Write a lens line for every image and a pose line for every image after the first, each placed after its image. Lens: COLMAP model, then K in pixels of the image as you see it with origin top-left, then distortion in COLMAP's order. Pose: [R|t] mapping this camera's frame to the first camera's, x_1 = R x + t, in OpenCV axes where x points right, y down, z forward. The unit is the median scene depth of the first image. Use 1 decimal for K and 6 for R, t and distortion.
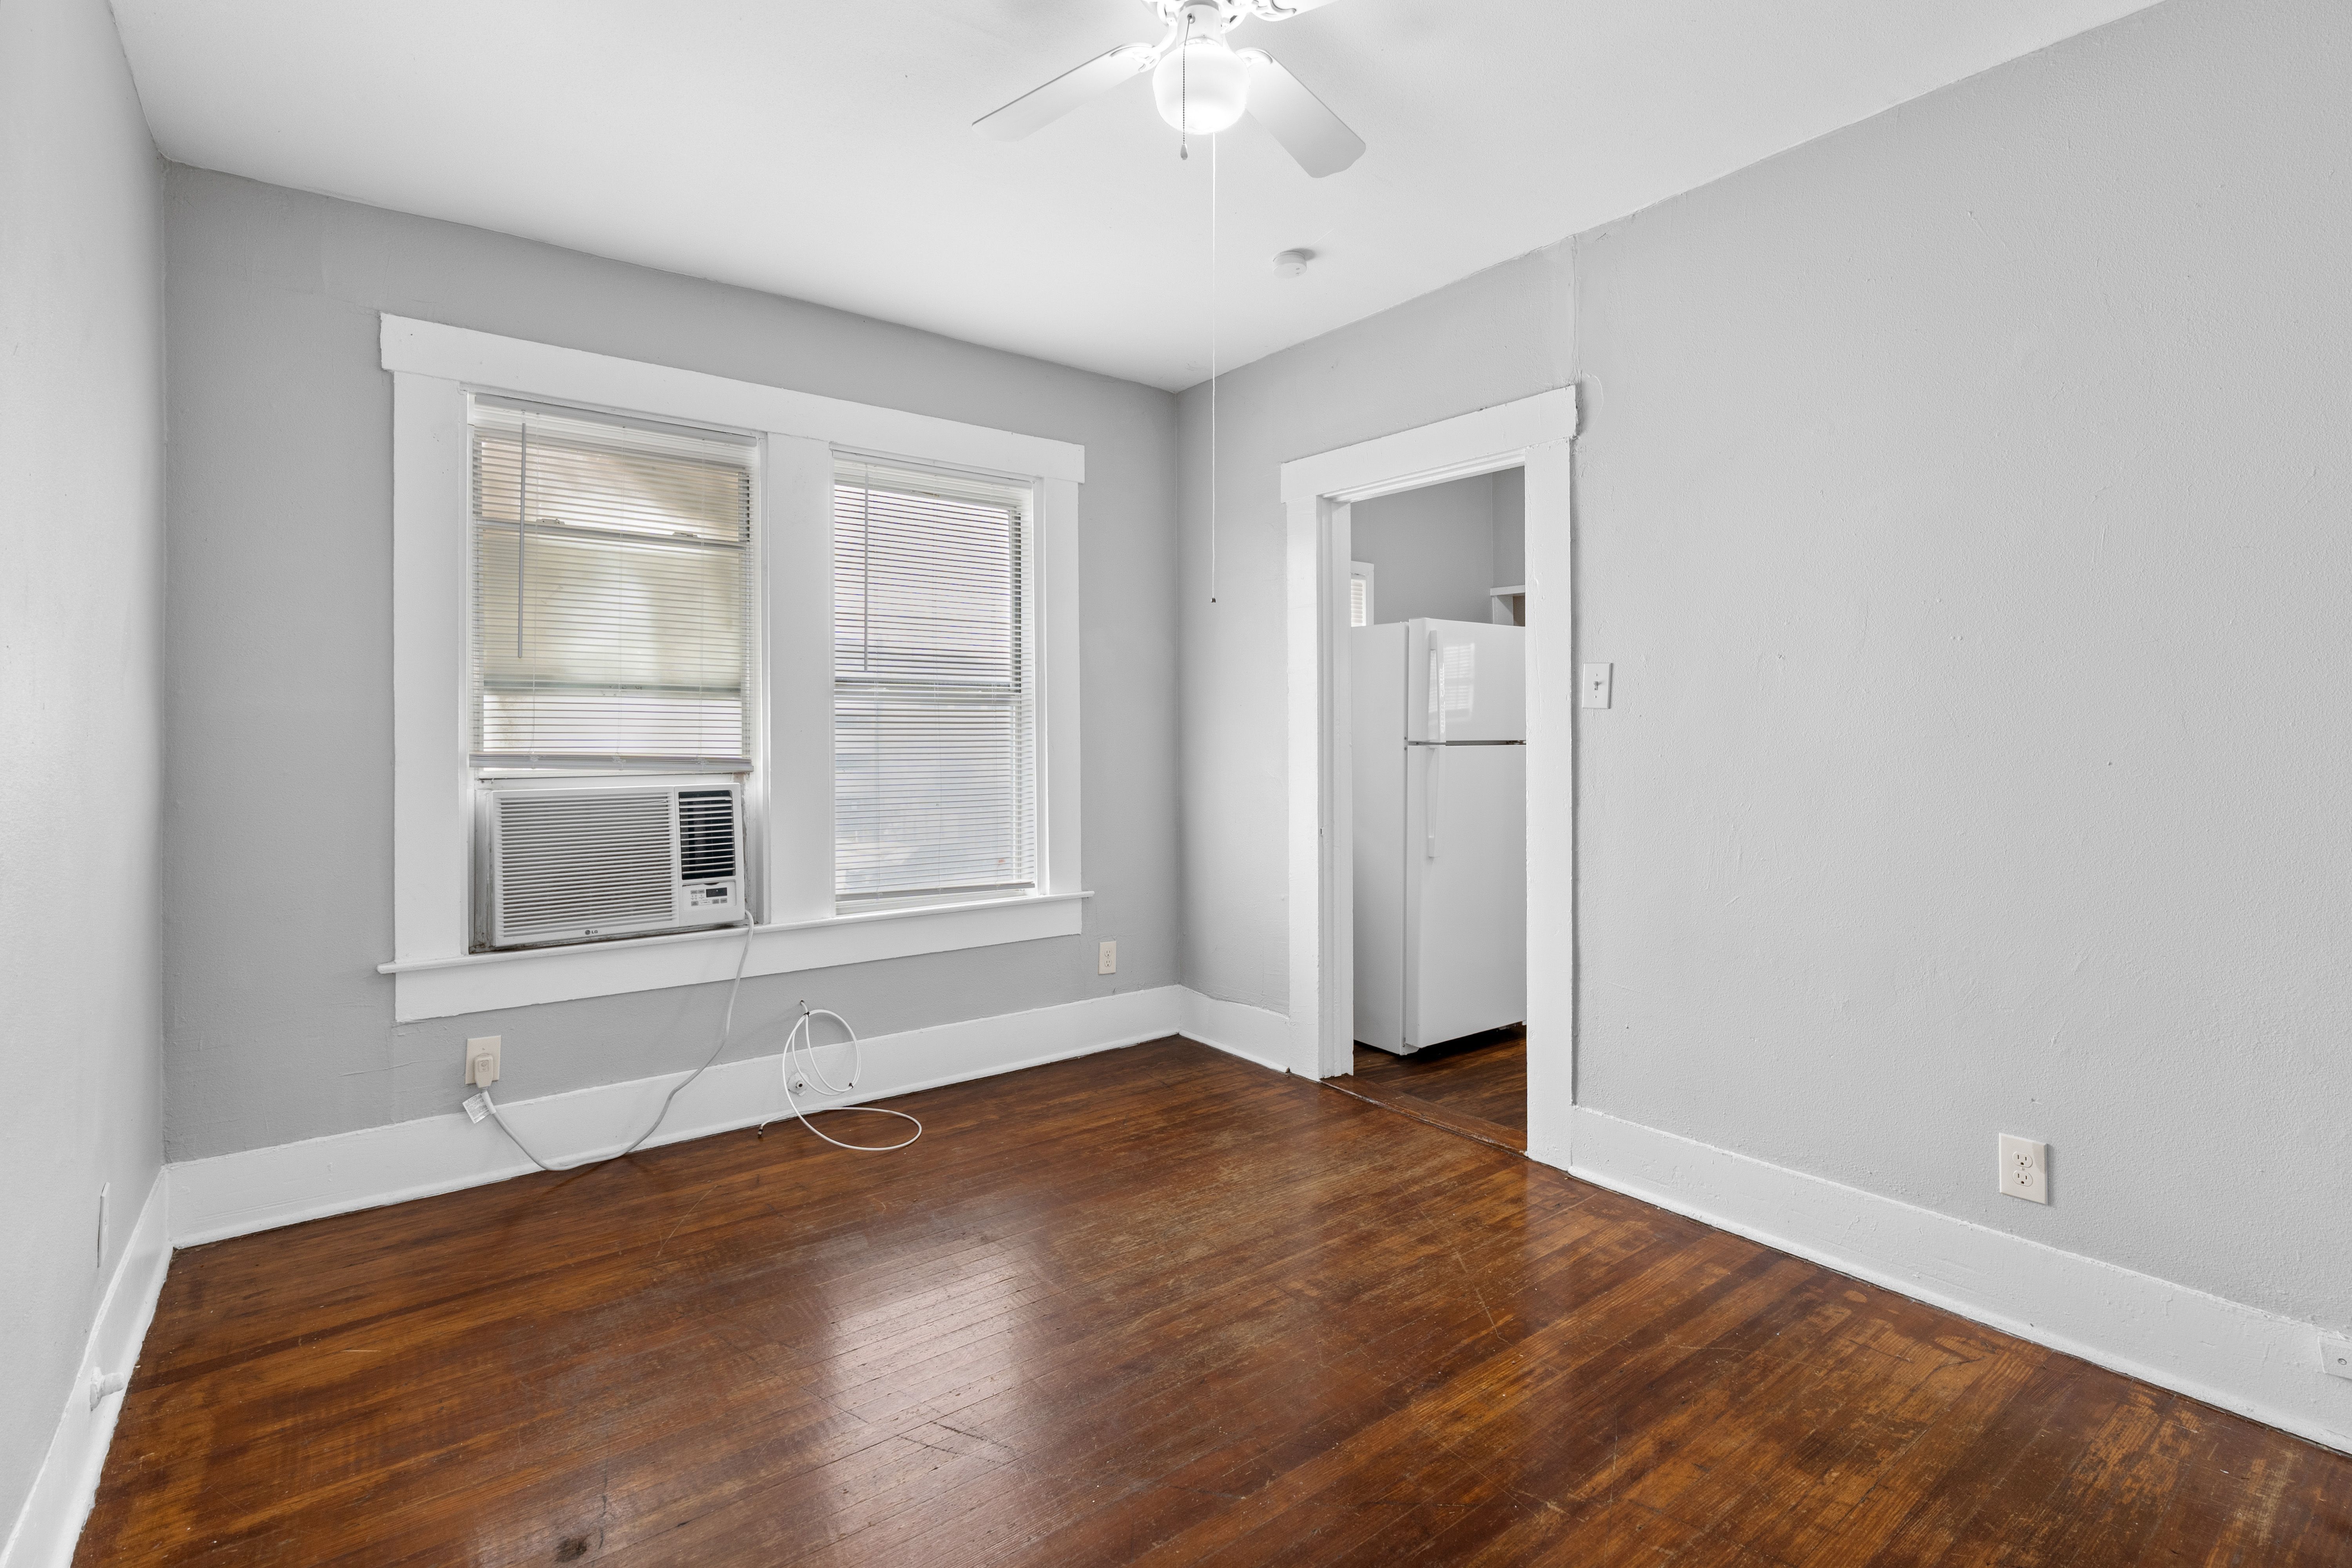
lens RADIAL K [[1080.6, 0, 1184.9], [0, 1080.6, 745.6], [0, 0, 1]] dist [-0.006882, -0.000504]
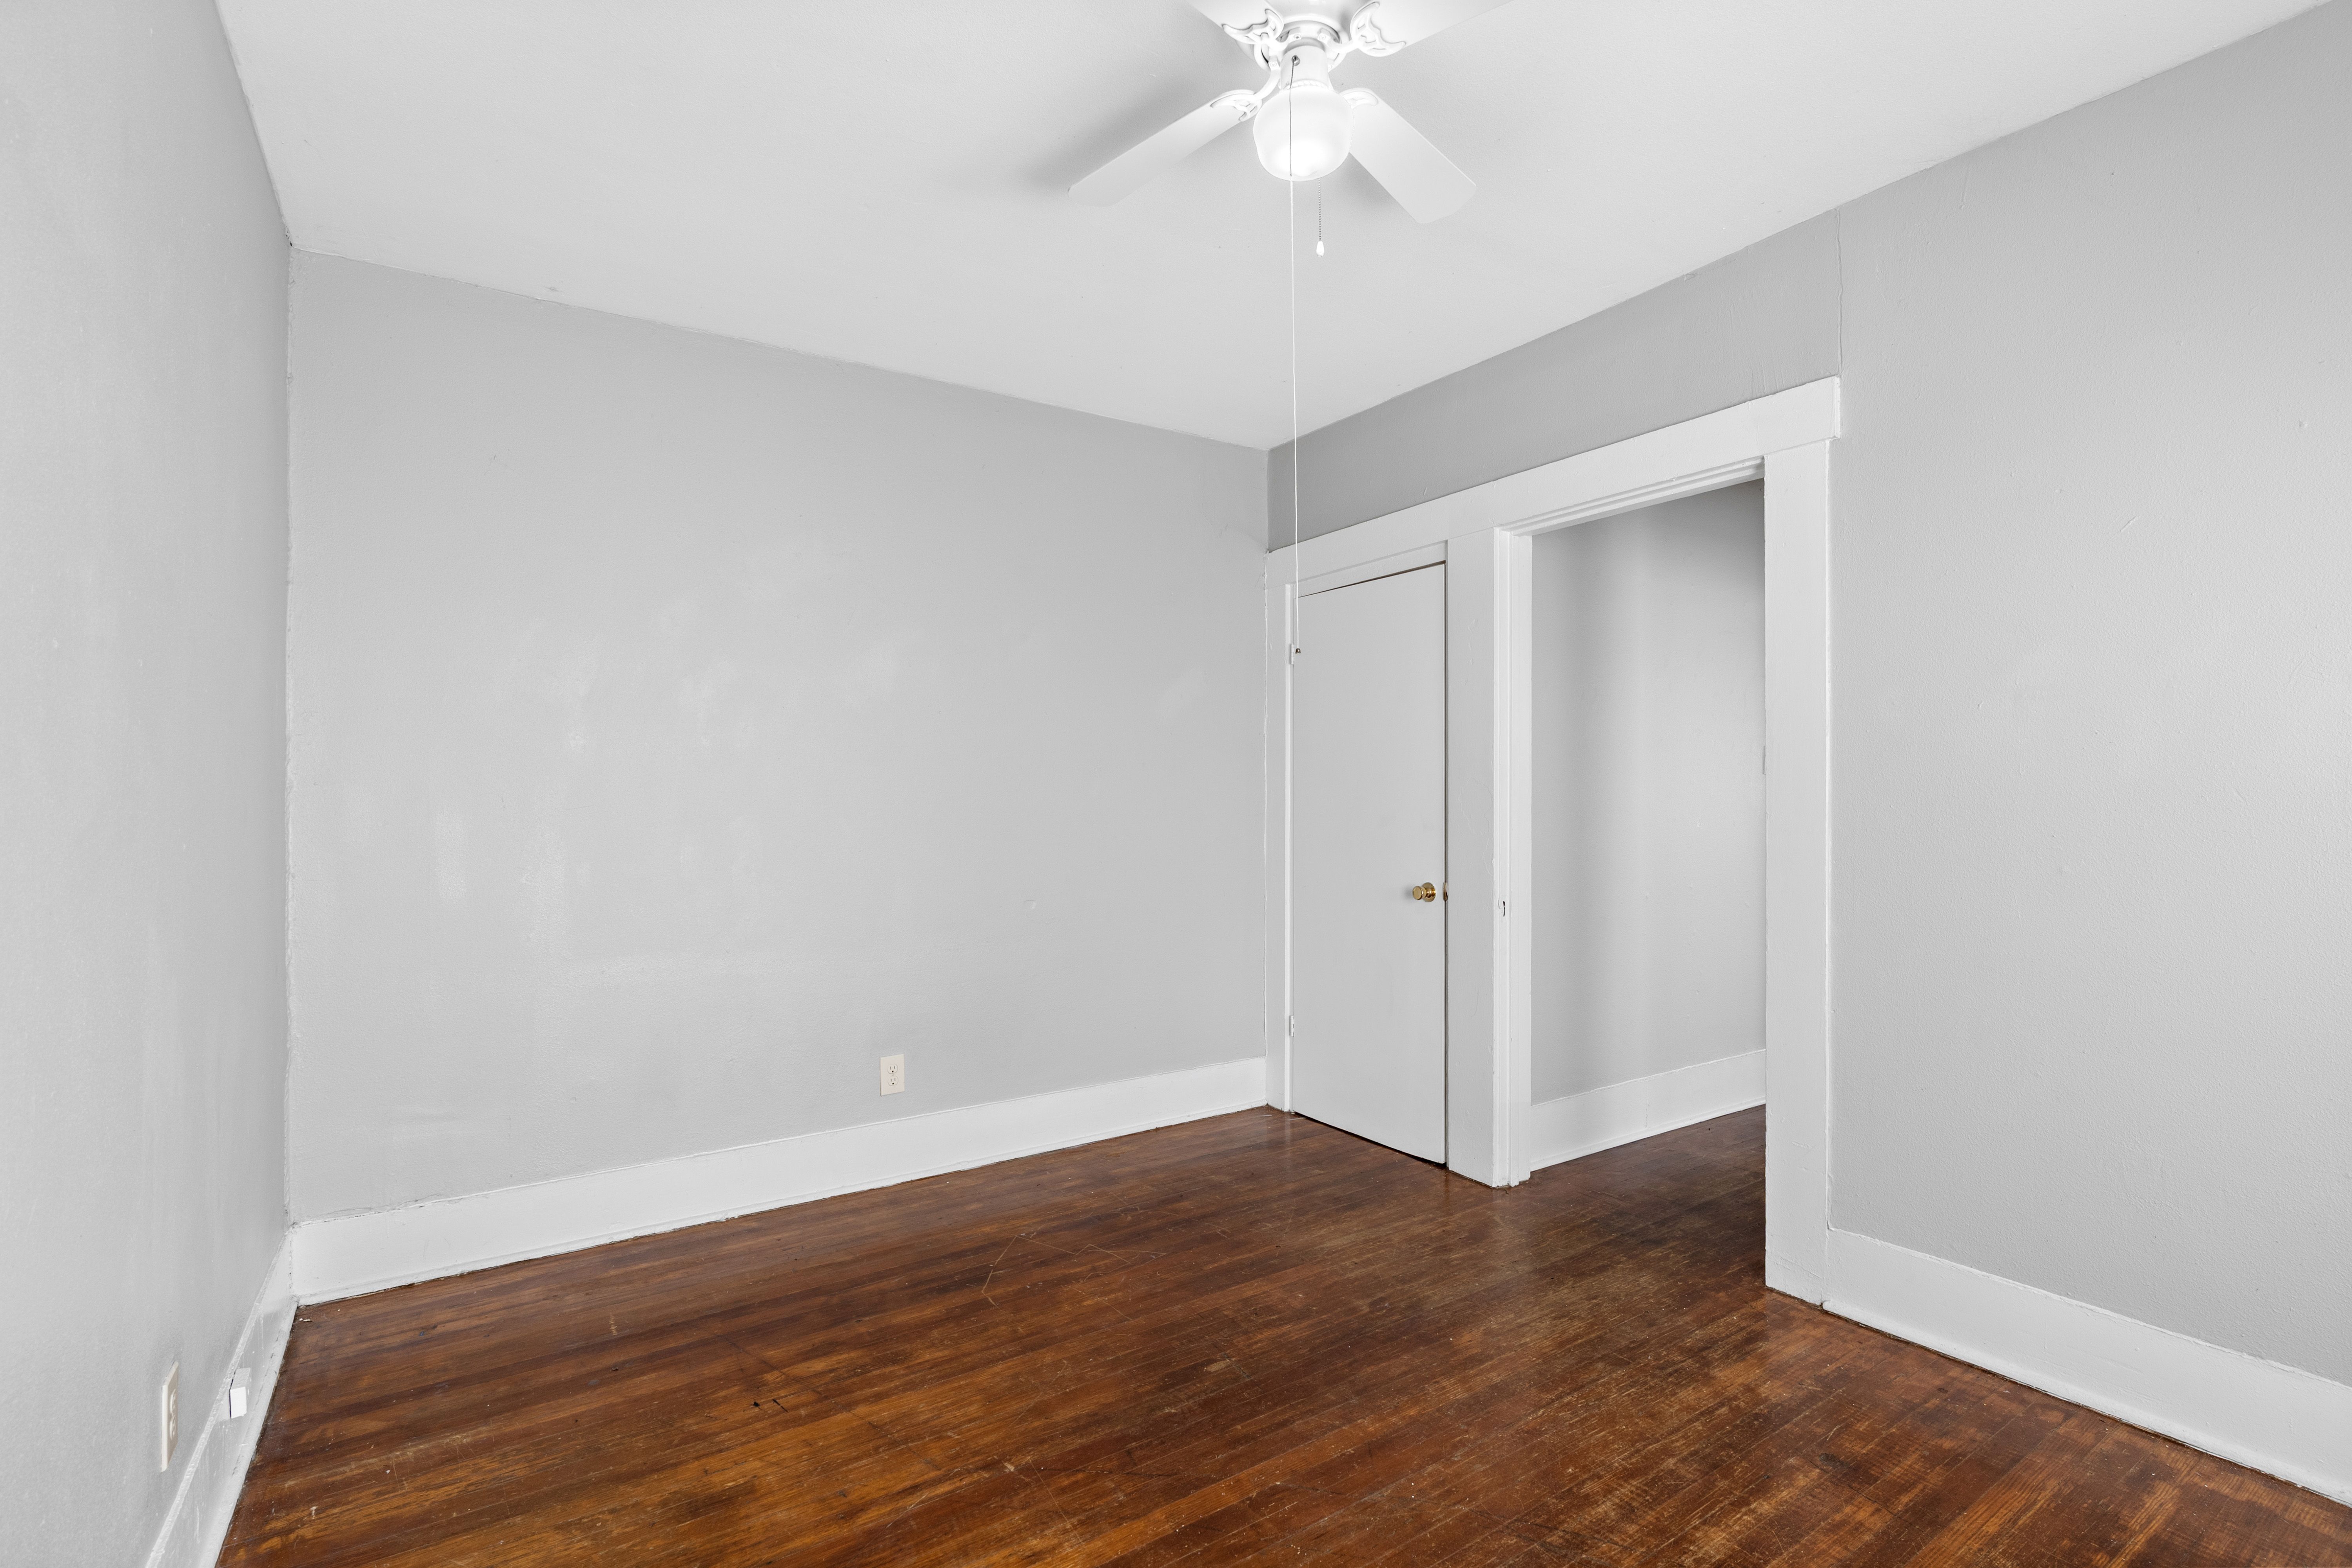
lens RADIAL K [[1064.8, 0, 1186.6], [0, 1064.8, 794.1], [0, 0, 1]] dist [-0.002470, -0.000084]
pose [[-0.997015, 0.009311, 0.076641, 0.031833], [0.009744, 0.999939, 0.005283, -0.012383], [-0.076587, 0.006014, -0.997045, 1.160685]]
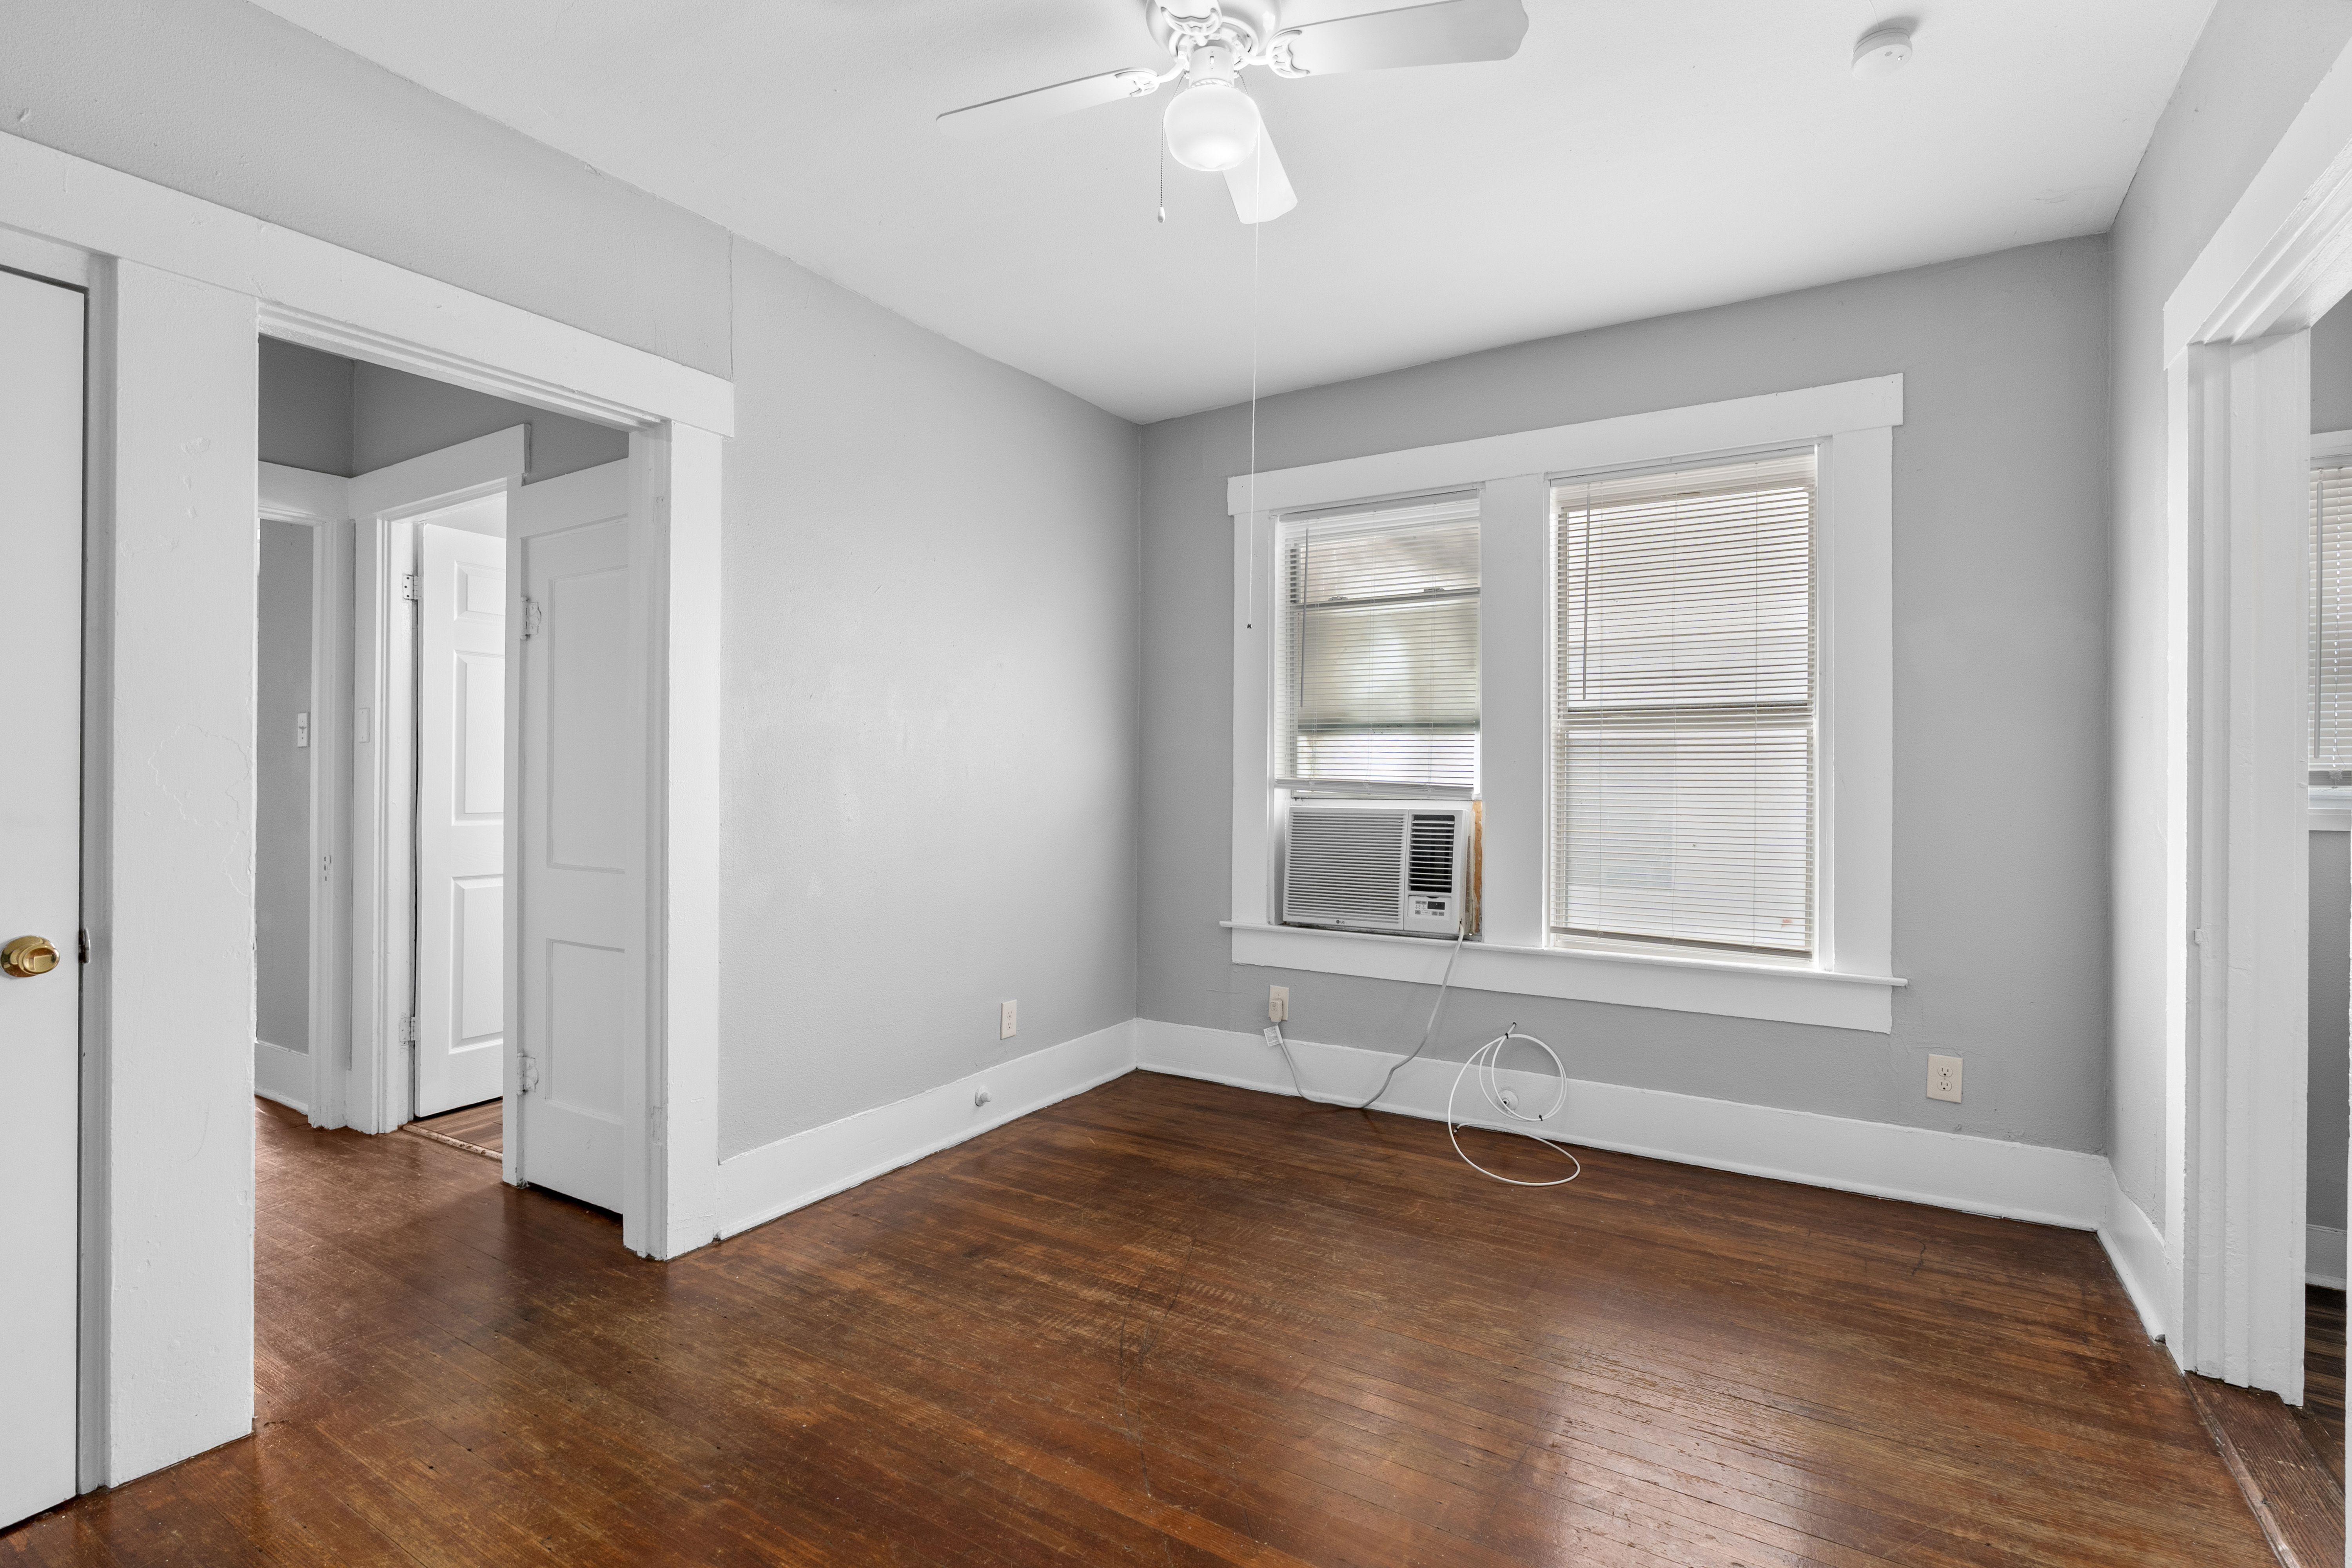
lens RADIAL K [[1114.1, 0, 1160.5], [0, 1114.1, 775.0], [0, 0, 1]] dist [-0.031510, 0.013244]
pose [[0.332567, 0.006124, -0.943060, 0.583116], [-0.010761, 0.999938, 0.002698, 0.000367], [0.943018, 0.009251, 0.332613, 0.358925]]
